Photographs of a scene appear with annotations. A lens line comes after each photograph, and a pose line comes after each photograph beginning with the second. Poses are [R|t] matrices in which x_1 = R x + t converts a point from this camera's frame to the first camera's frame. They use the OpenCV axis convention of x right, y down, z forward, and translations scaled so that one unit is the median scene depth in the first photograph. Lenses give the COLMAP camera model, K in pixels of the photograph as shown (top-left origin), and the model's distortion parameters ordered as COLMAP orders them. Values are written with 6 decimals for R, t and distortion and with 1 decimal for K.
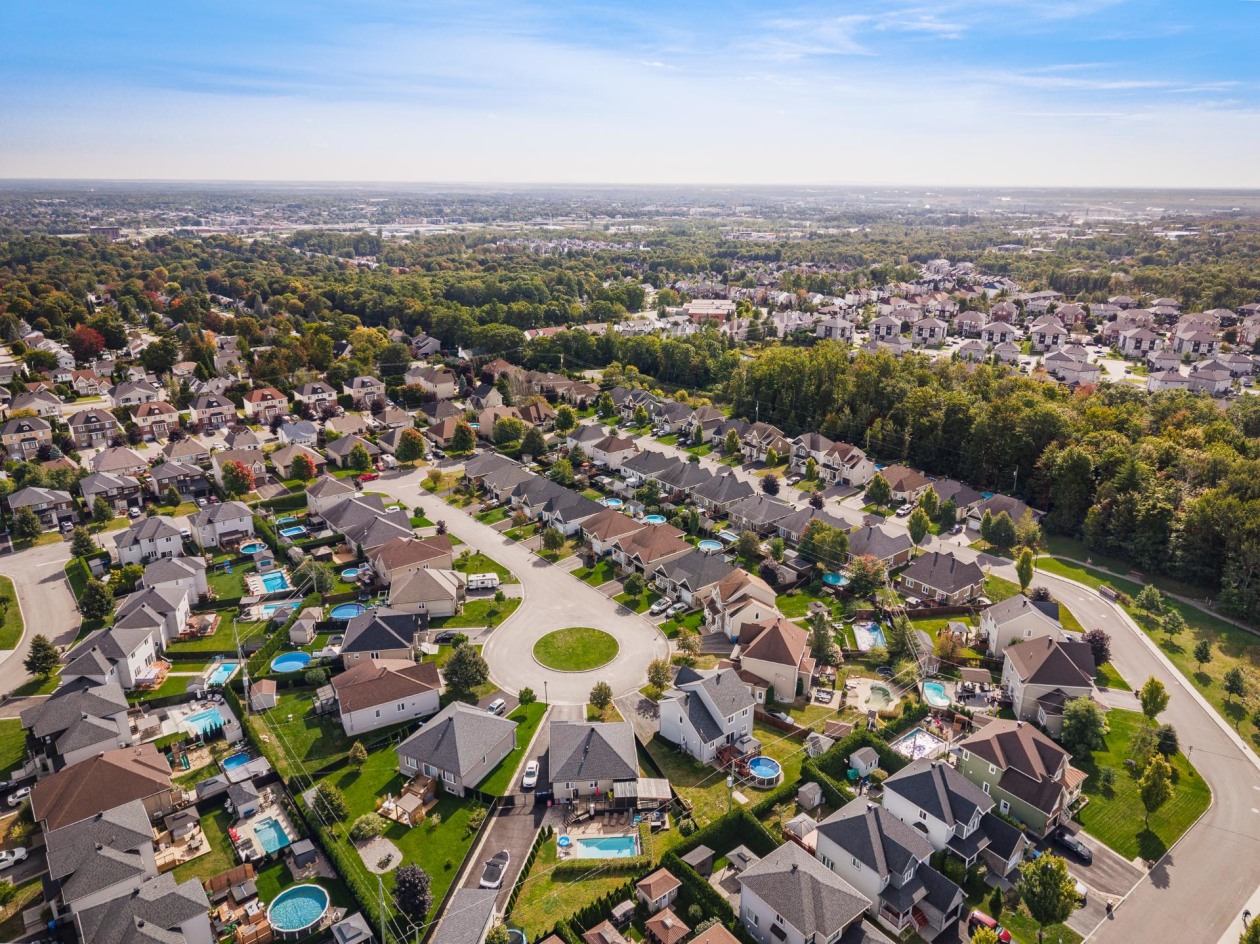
lens RADIAL K [[837.9, 0, 630.0], [0, 837.9, 472.0], [0, 0, 1]] dist [0.055969, -0.073563]
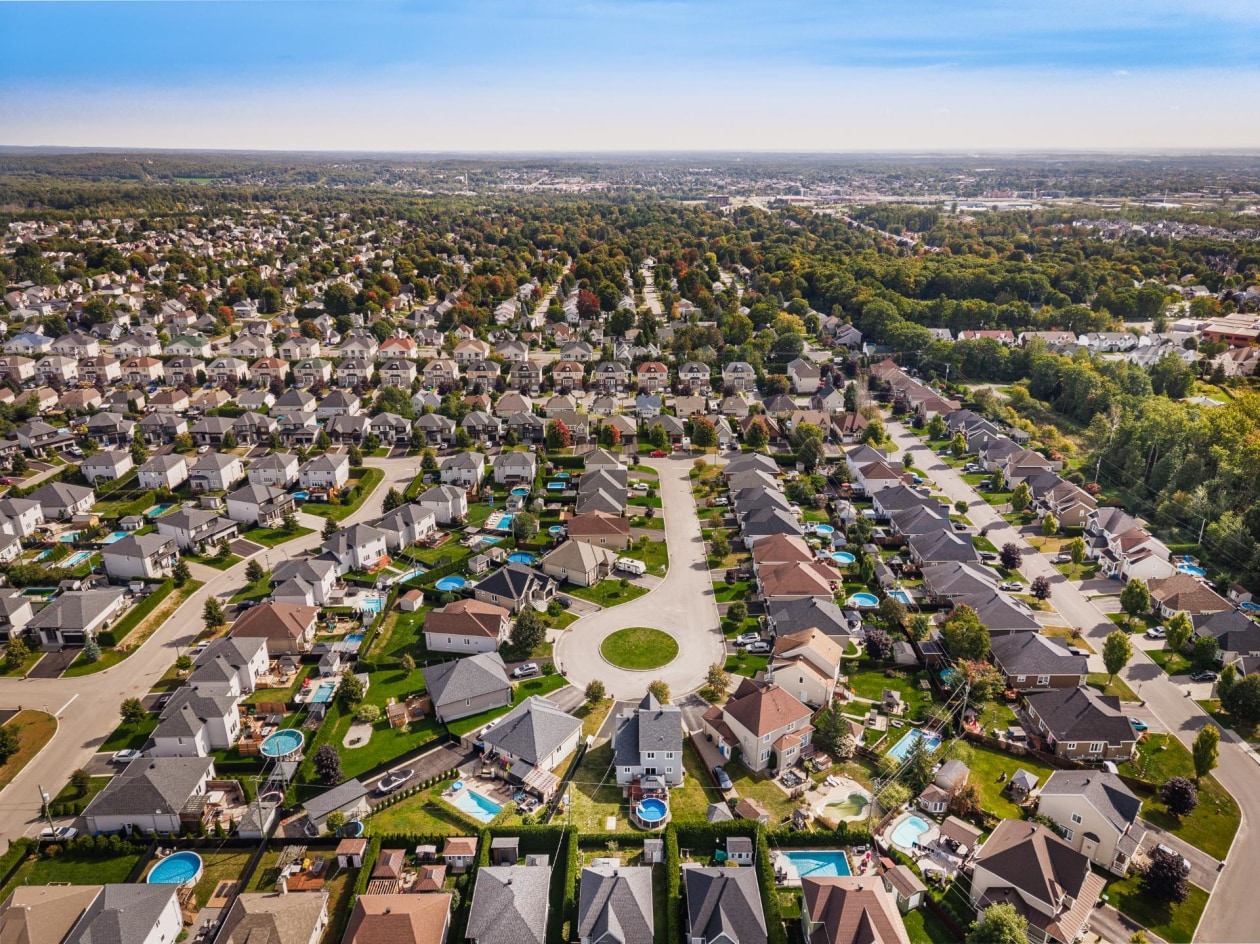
lens RADIAL K [[837.9, 0, 630.0], [0, 837.9, 472.0], [0, 0, 1]] dist [0.055969, -0.073563]
pose [[0.791053, 0.210650, -0.574335, 0.396167], [-0.191713, 0.976915, 0.094251, -0.087846], [0.580931, 0.035550, 0.813176, 0.085042]]
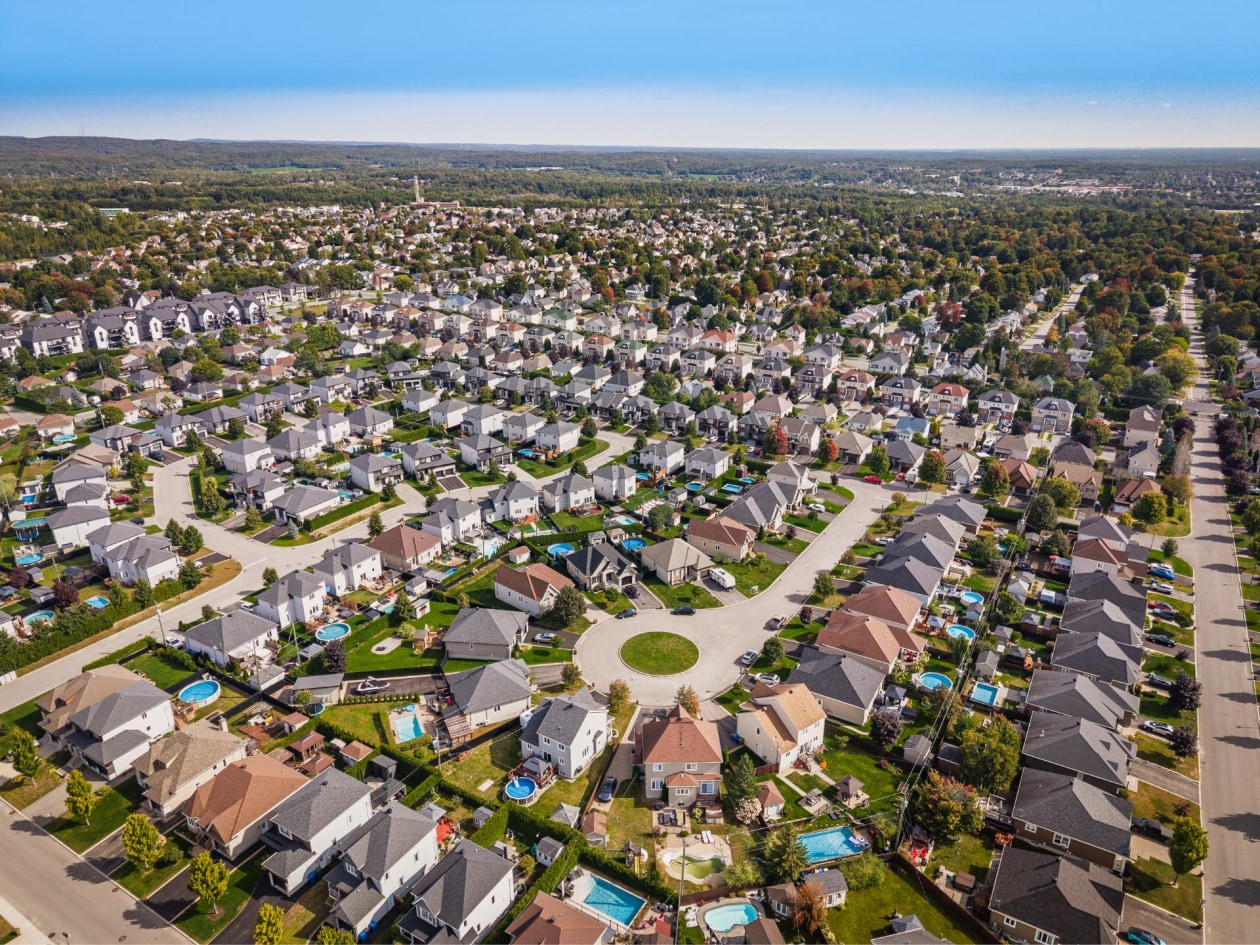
lens RADIAL K [[837.9, 0, 630.0], [0, 837.9, 472.5], [0, 0, 1]] dist [0.055969, -0.073563]
pose [[0.352029, 0.329527, -0.876064, 0.627209], [-0.302594, 0.925782, 0.226638, -0.187591], [0.885727, 0.185308, 0.425615, 0.372715]]
